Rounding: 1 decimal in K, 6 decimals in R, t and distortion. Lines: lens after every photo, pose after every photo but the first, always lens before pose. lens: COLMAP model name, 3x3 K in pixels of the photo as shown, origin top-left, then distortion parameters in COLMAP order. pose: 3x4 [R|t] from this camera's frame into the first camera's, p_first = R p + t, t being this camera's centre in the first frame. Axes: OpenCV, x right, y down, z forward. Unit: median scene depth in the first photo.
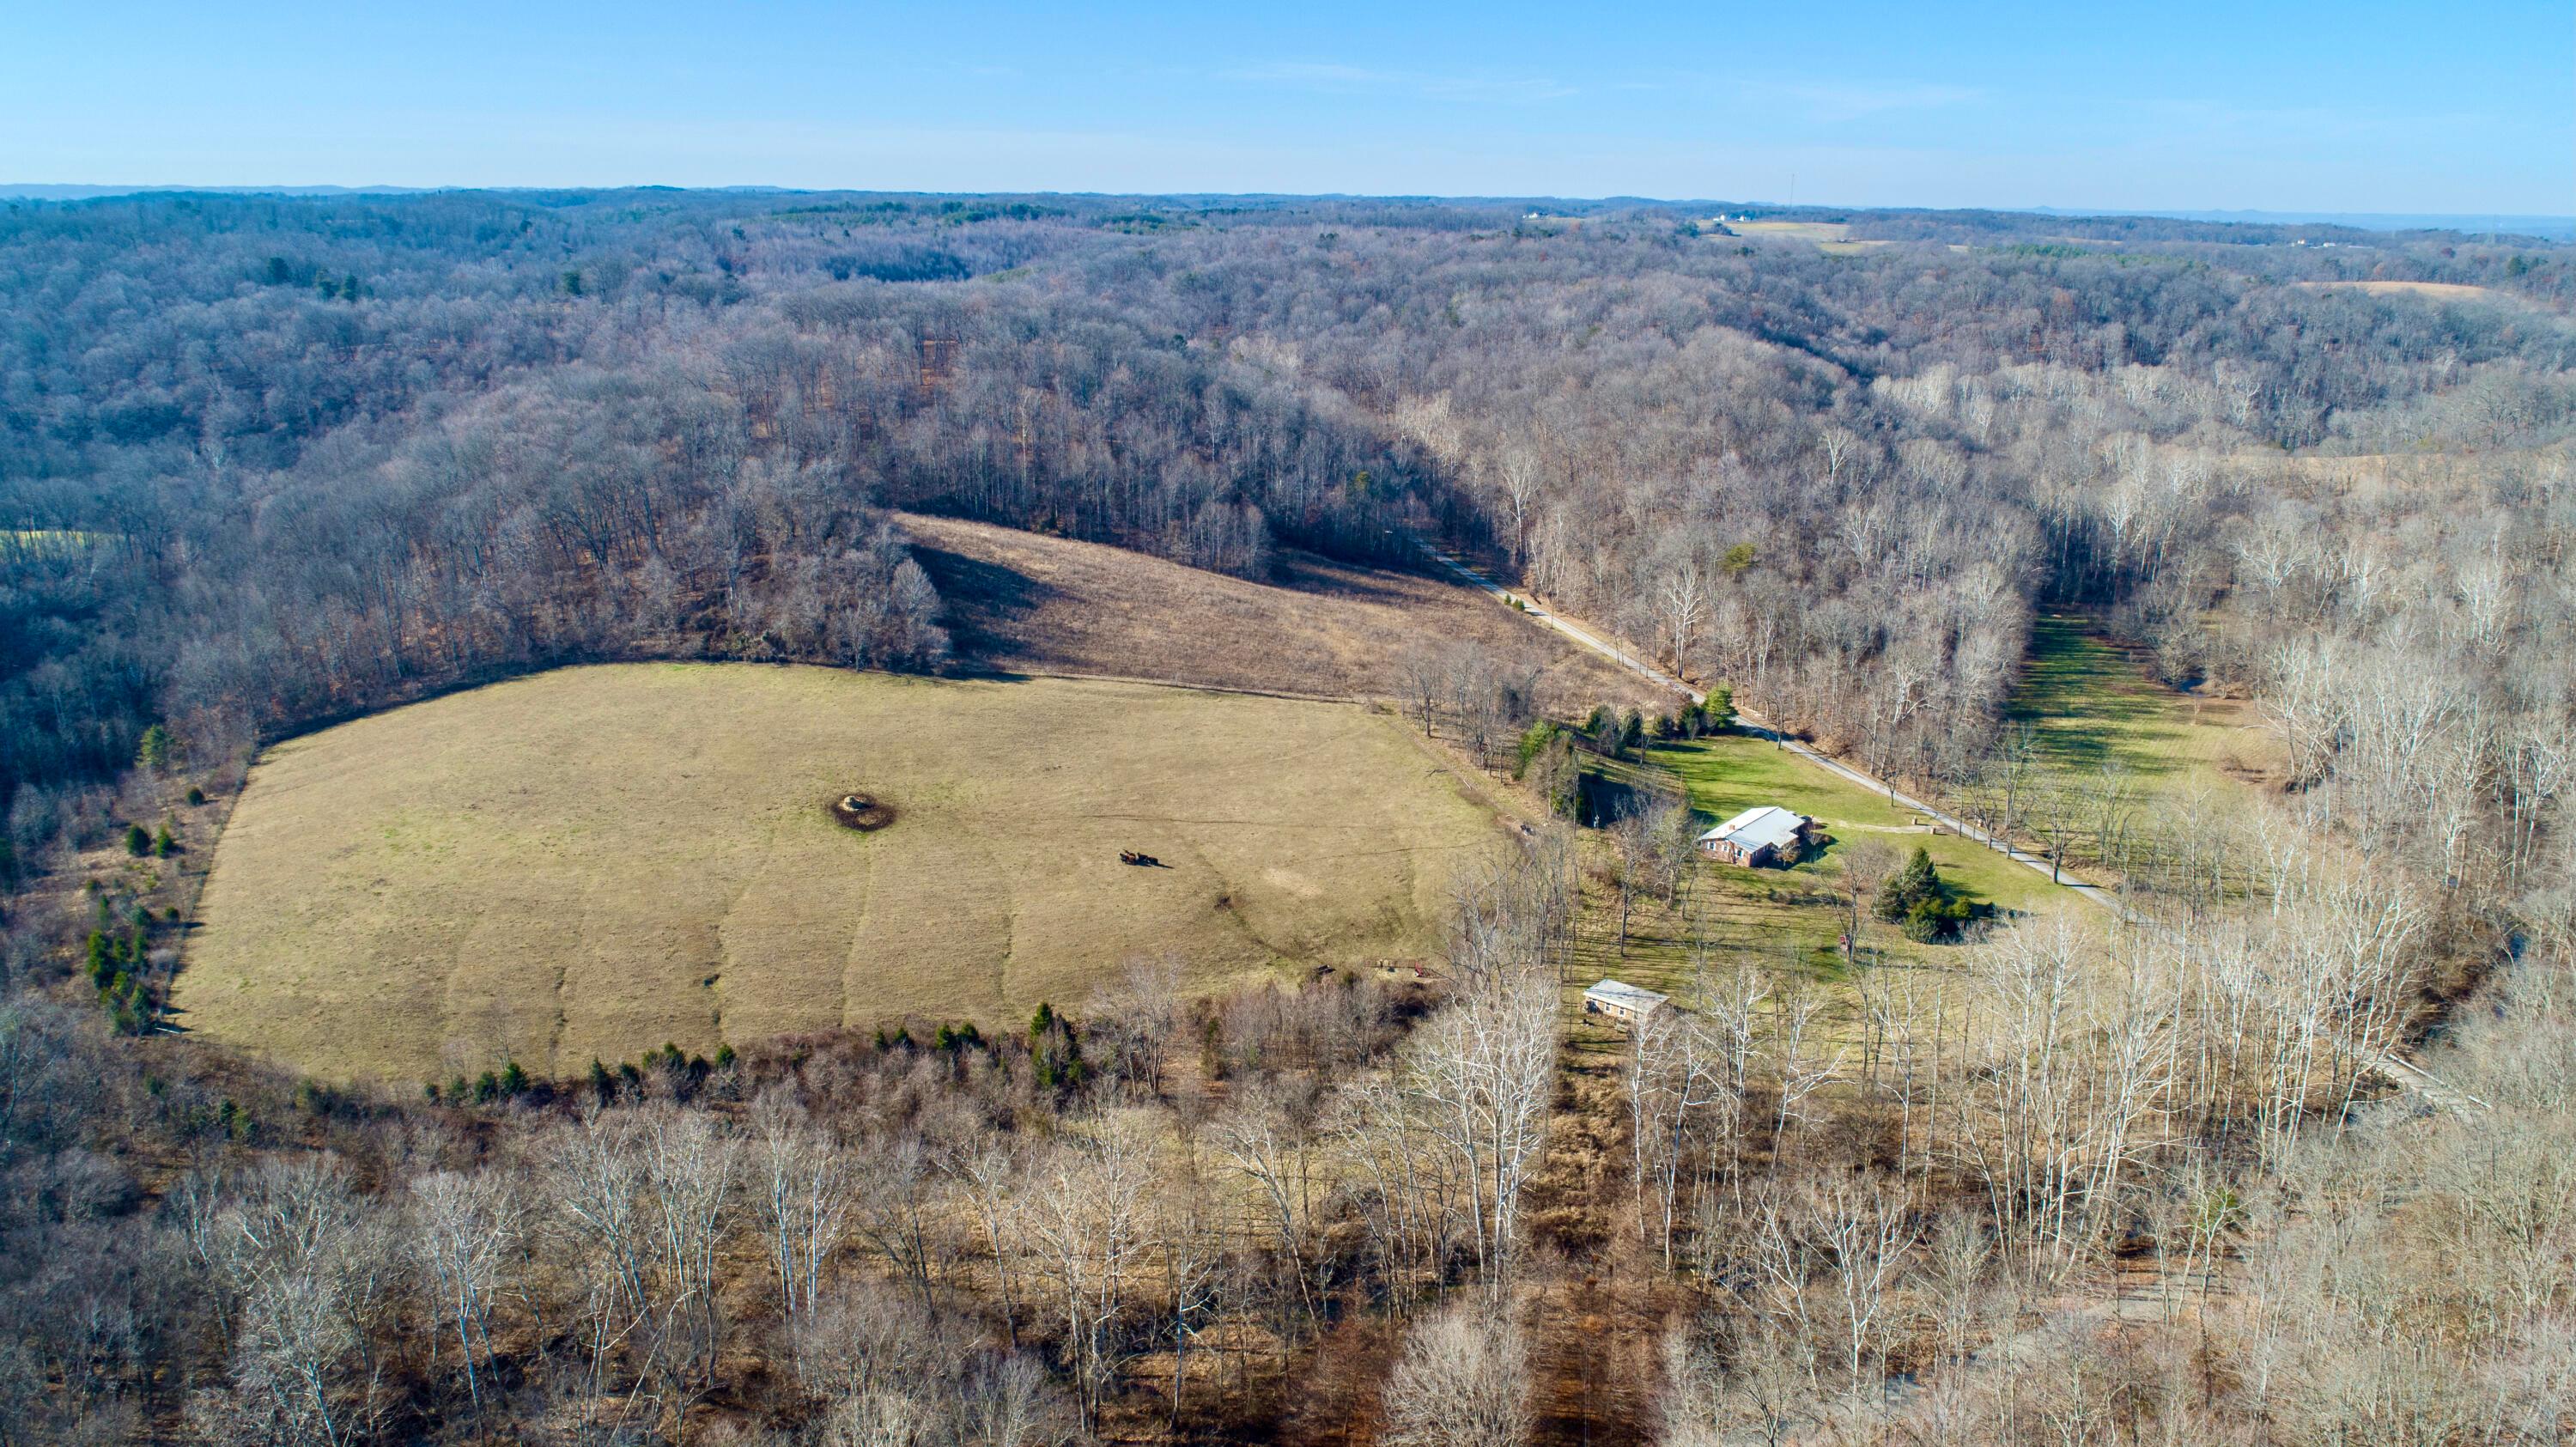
lens RADIAL K [[1802.9, 0, 1293.3], [0, 1802.9, 732.2], [0, 0, 1]] dist [-0.005450, 0.002350]
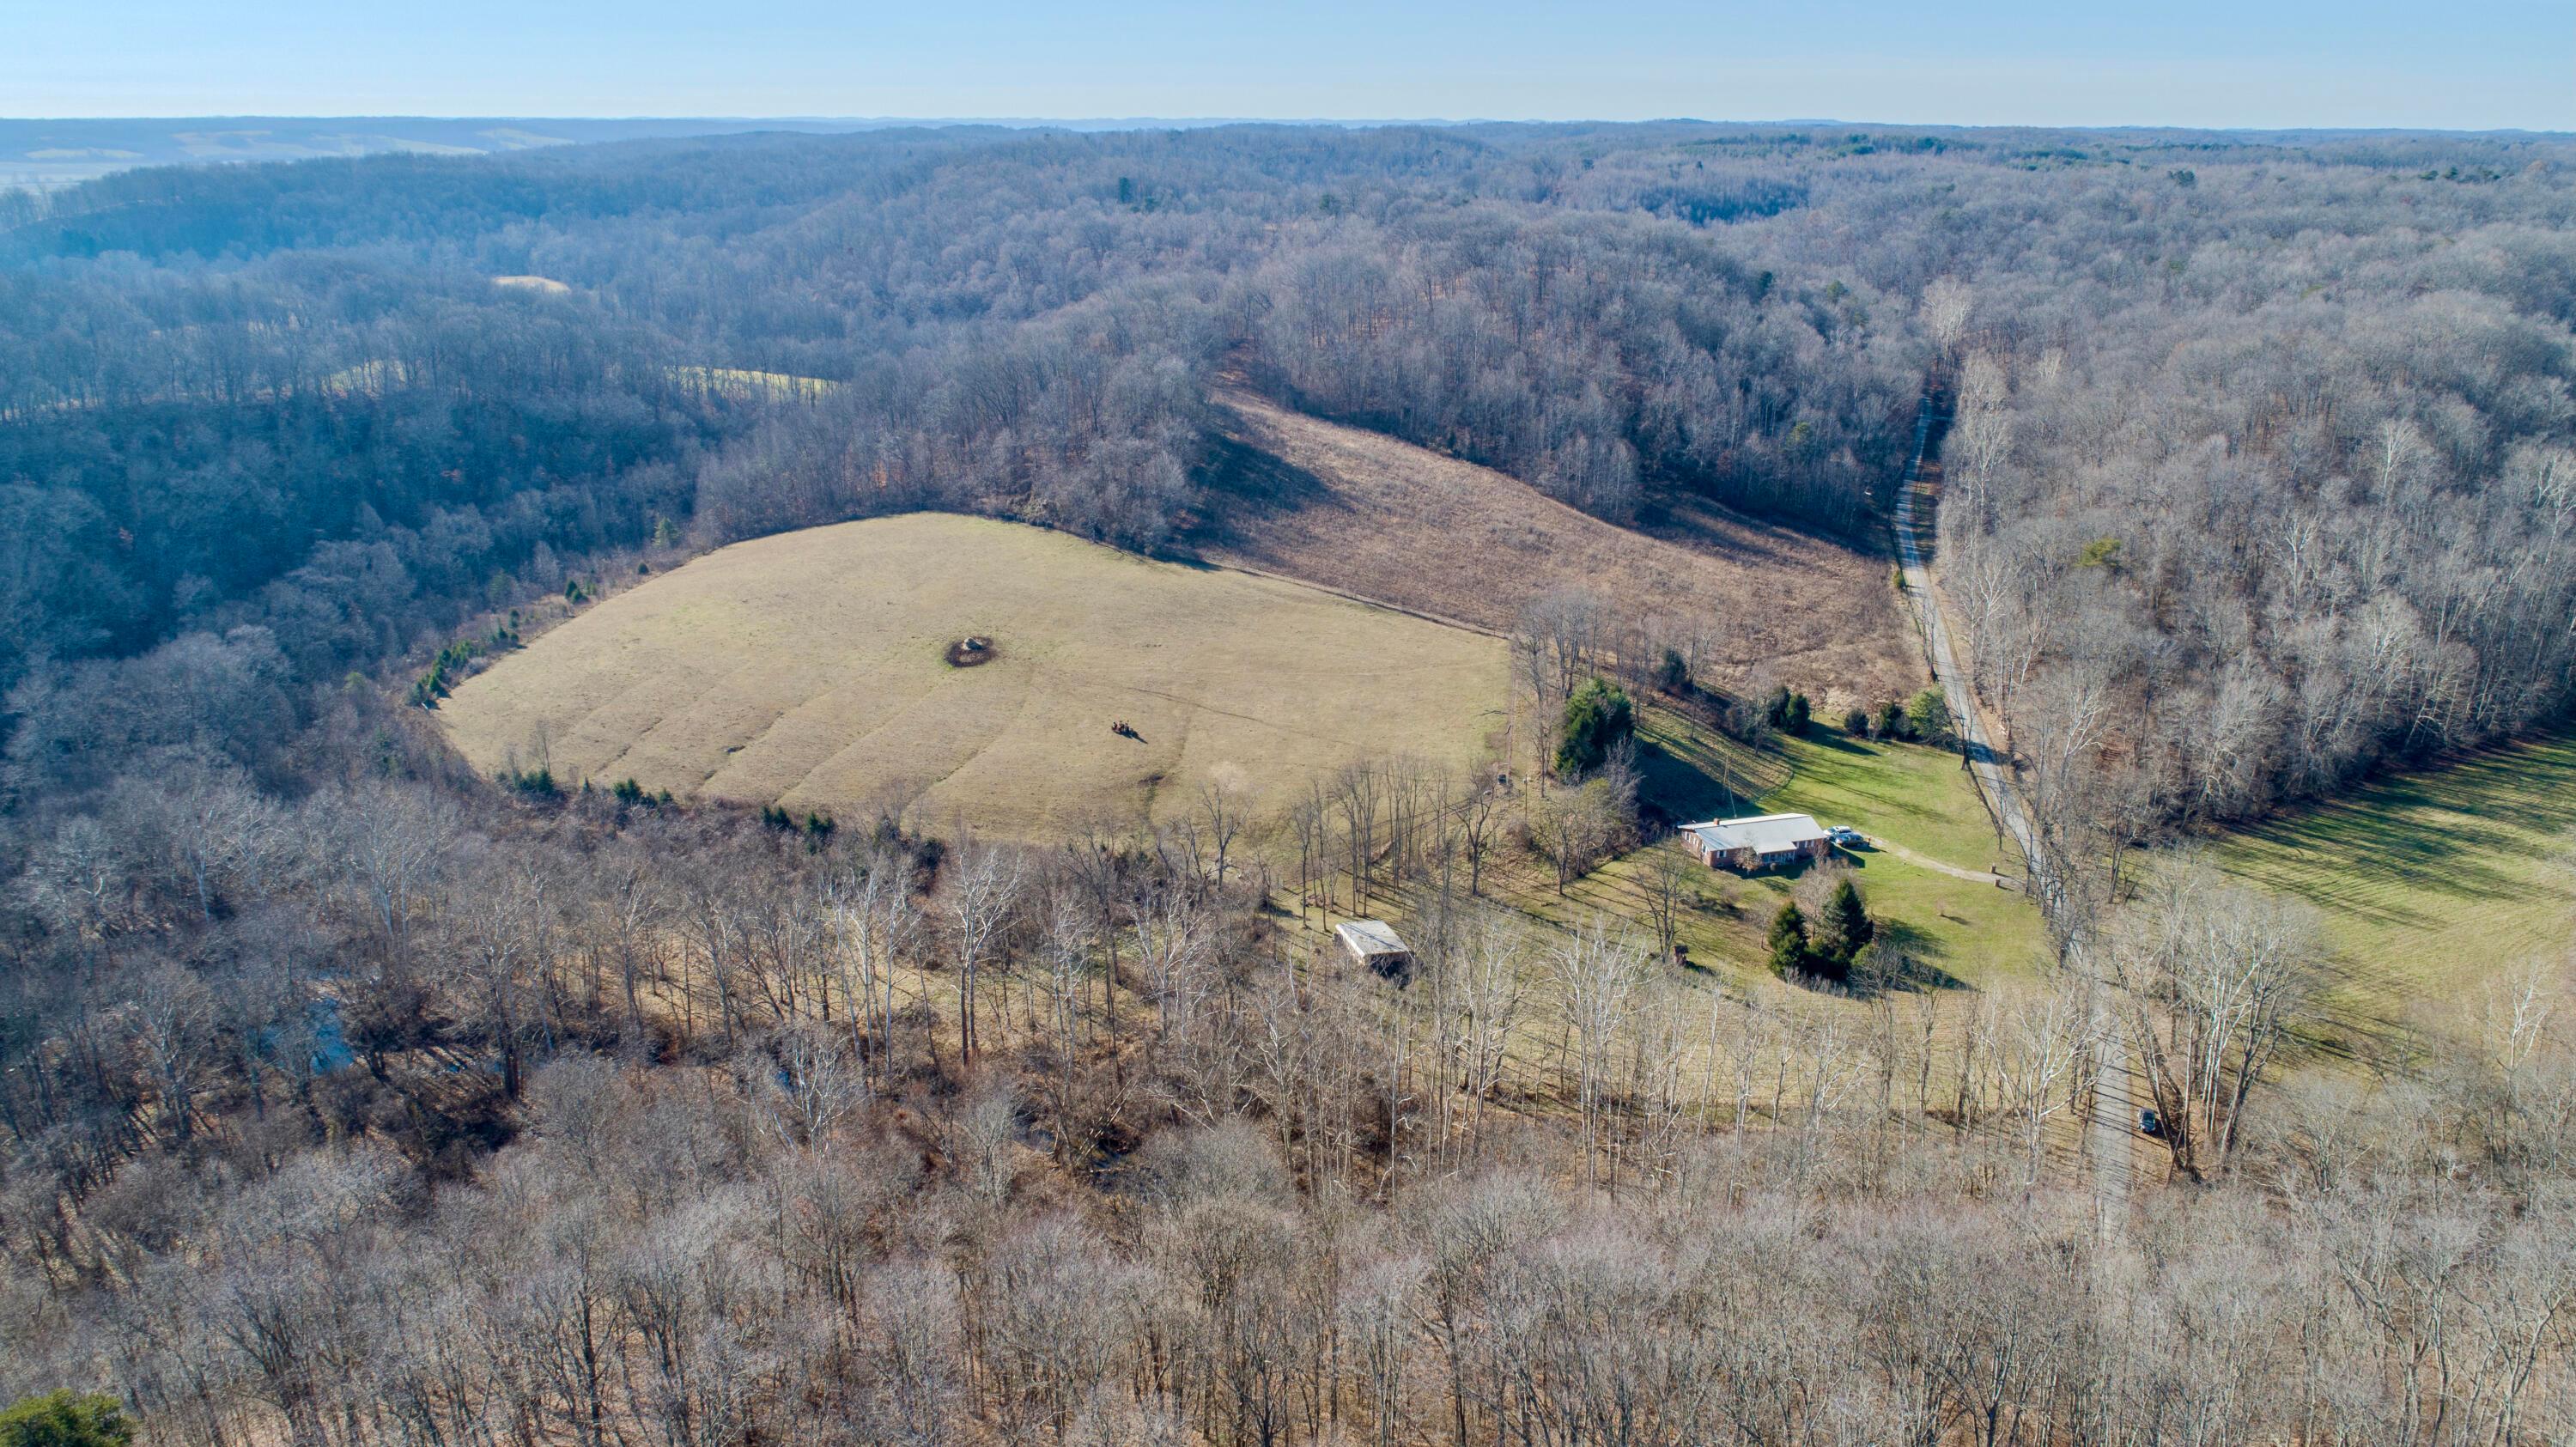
lens RADIAL K [[1802.9, 0, 1285.4], [0, 1802.9, 714.5], [0, 0, 1]] dist [-0.005450, 0.002350]
pose [[0.828419, 0.173076, -0.532698, 0.371991], [-0.160257, 0.984543, 0.070660, -0.020613], [0.536694, 0.026833, 0.843350, 0.082332]]
